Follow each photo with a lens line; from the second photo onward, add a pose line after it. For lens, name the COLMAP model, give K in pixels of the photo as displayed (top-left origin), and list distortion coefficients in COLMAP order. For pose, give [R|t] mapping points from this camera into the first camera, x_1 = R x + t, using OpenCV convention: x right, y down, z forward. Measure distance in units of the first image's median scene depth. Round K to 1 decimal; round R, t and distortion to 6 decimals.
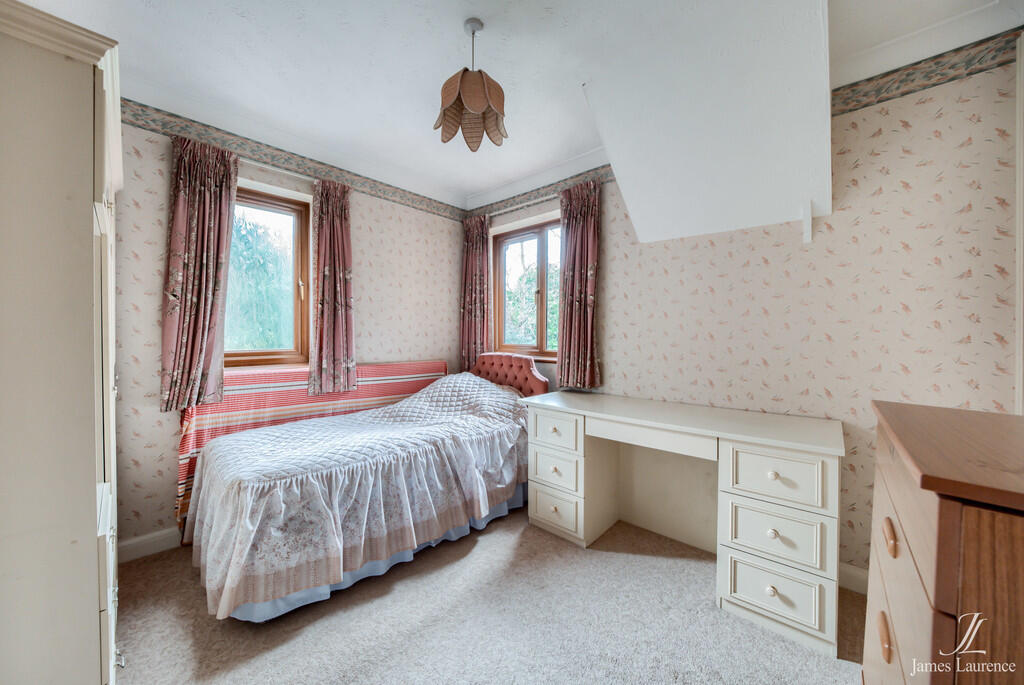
lens RADIAL K [[365.7, 0, 506.3], [0, 365.7, 342.0], [0, 0, 1]] dist [-0.000361, -0.000405]
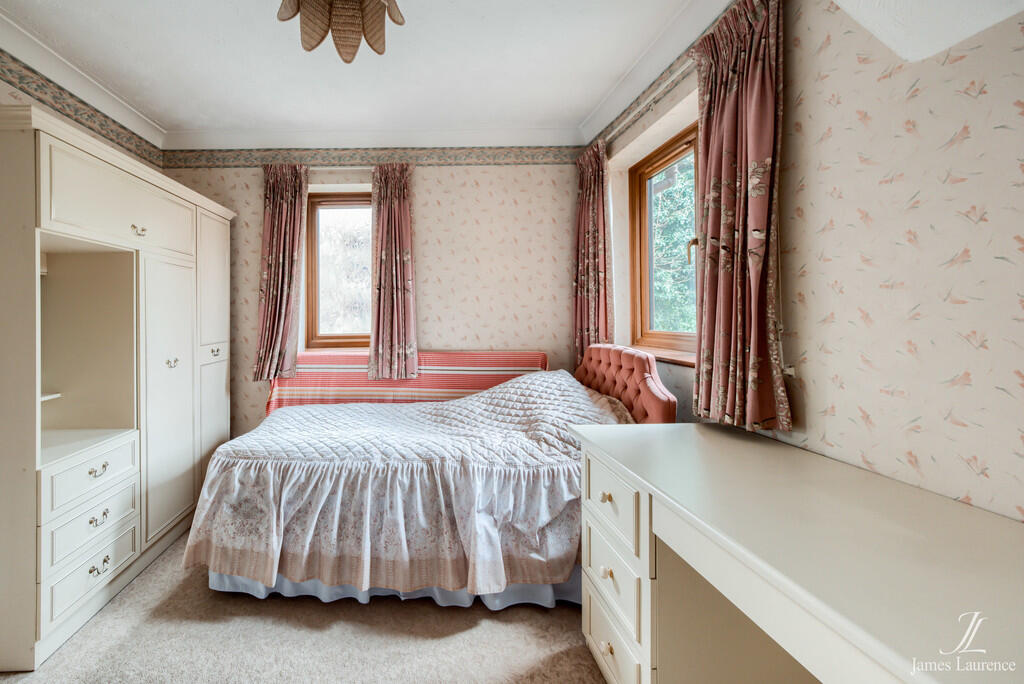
lens RADIAL K [[365.7, 0, 508.7], [0, 365.7, 318.1], [0, 0, 1]] dist [-0.000361, -0.000405]
pose [[0.675188, -0.008057, -0.737602, 0.454714], [-0.003408, 0.999896, -0.014042, -0.010915], [0.737638, 0.011995, 0.675090, 0.572867]]
